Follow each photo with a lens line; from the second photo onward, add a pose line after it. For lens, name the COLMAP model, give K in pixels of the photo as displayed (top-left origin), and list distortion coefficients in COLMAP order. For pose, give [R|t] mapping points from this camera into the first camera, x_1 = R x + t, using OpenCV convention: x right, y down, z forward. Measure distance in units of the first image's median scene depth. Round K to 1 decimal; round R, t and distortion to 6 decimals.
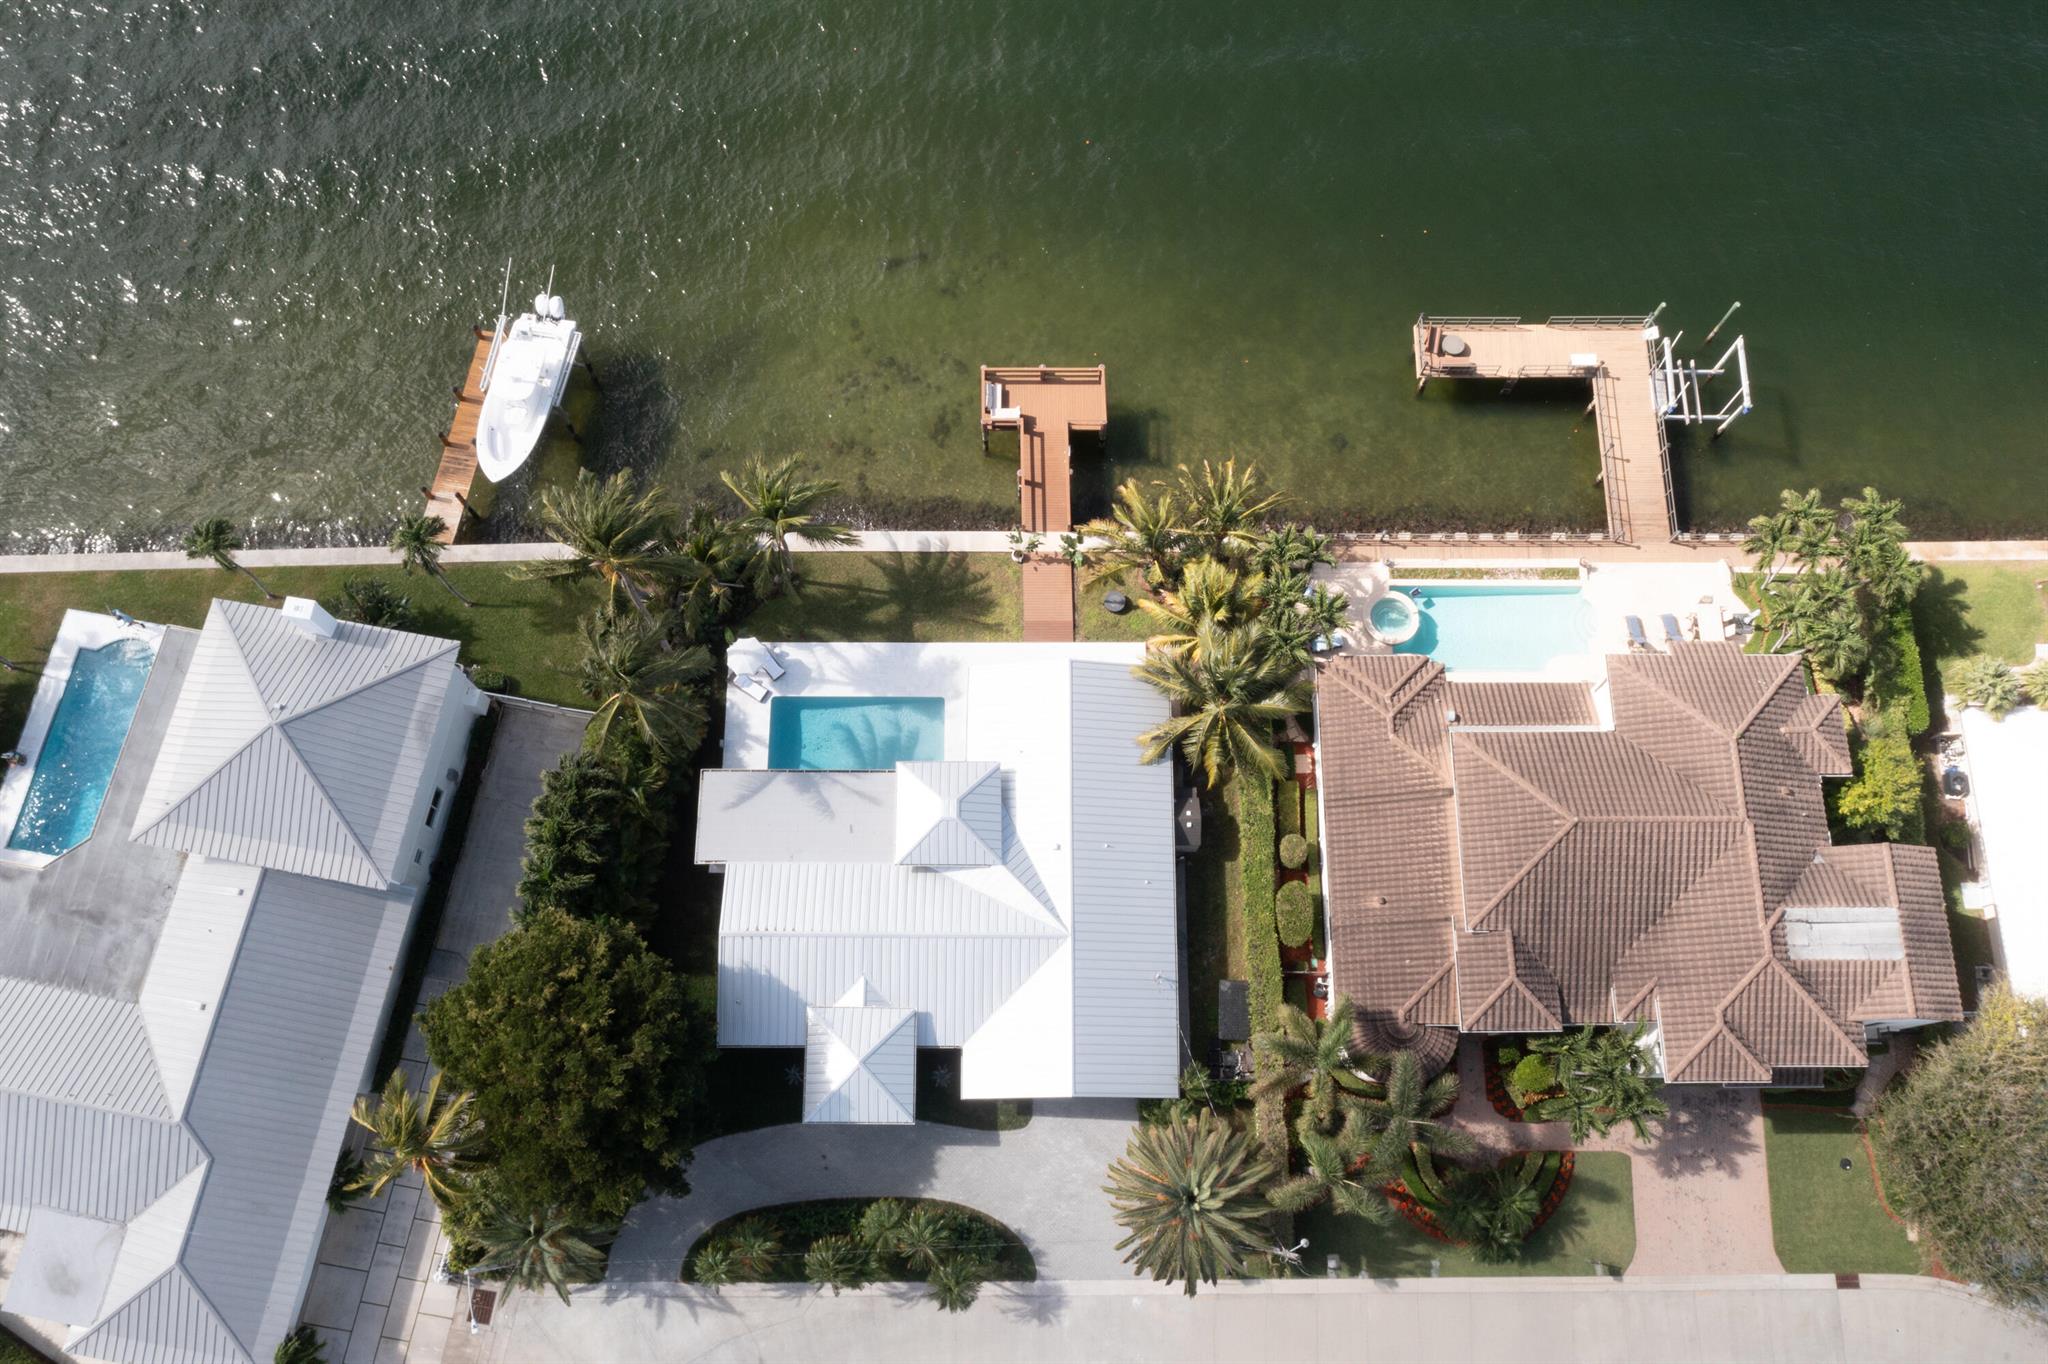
lens RADIAL K [[1624.1, 0, 1024.2], [0, 1624.1, 669.3], [0, 0, 1]] dist [-0.005940, -0.007427]
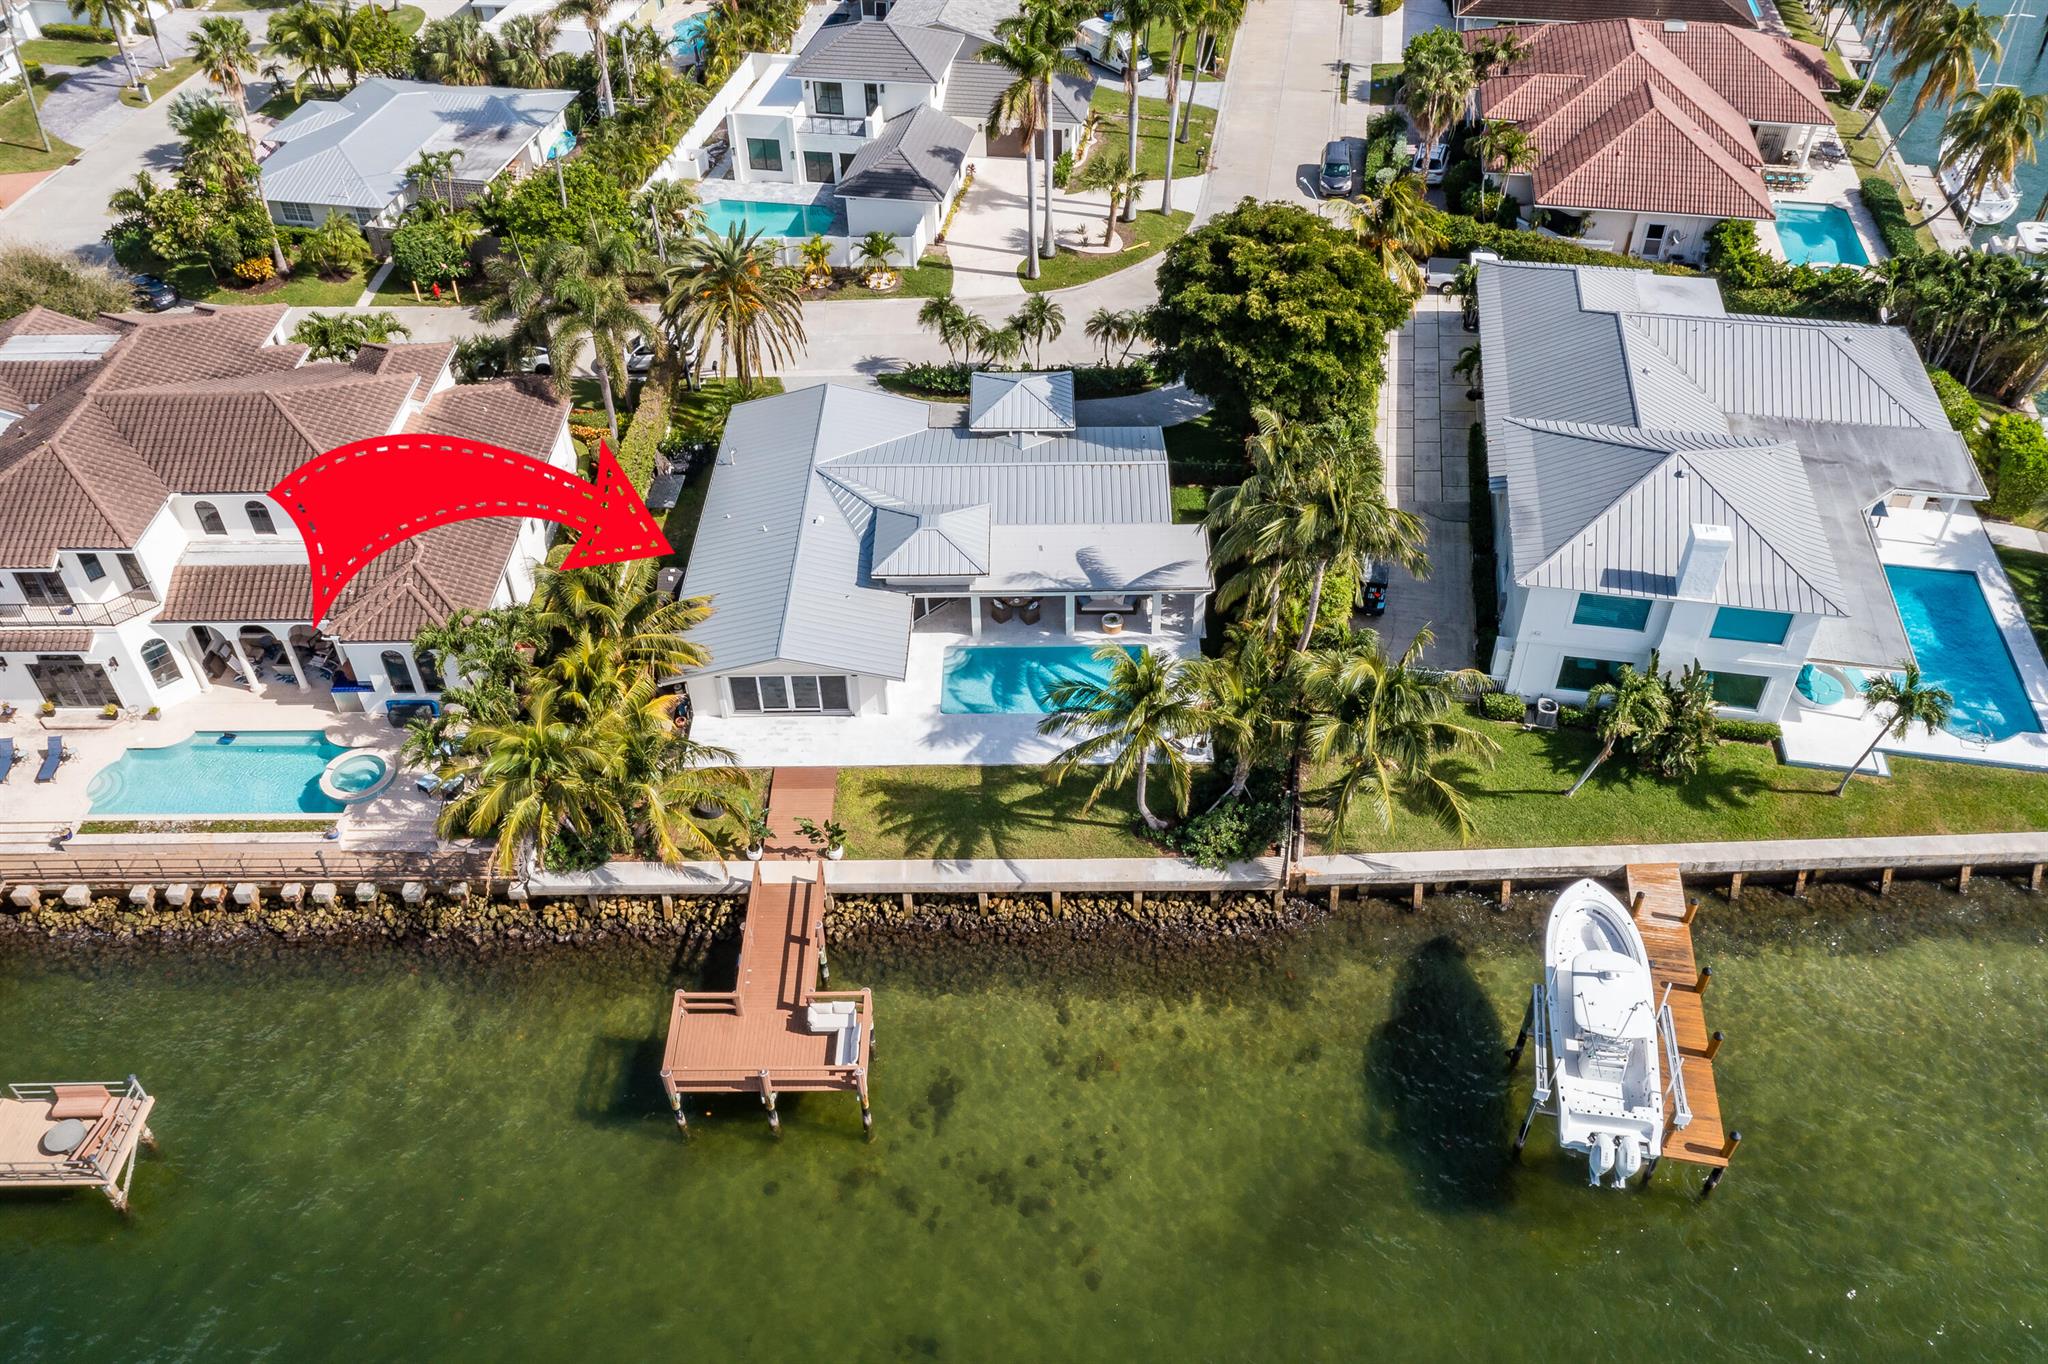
lens RADIAL K [[1617.8, 0, 1024.6], [0, 1617.8, 672.0], [0, 0, 1]] dist [0.002502, -0.004129]
pose [[-0.999951, 0.006607, 0.007325, -0.103890], [0.004094, -0.397629, 0.917537, -0.771128], [0.008975, 0.917523, 0.397582, 0.703738]]
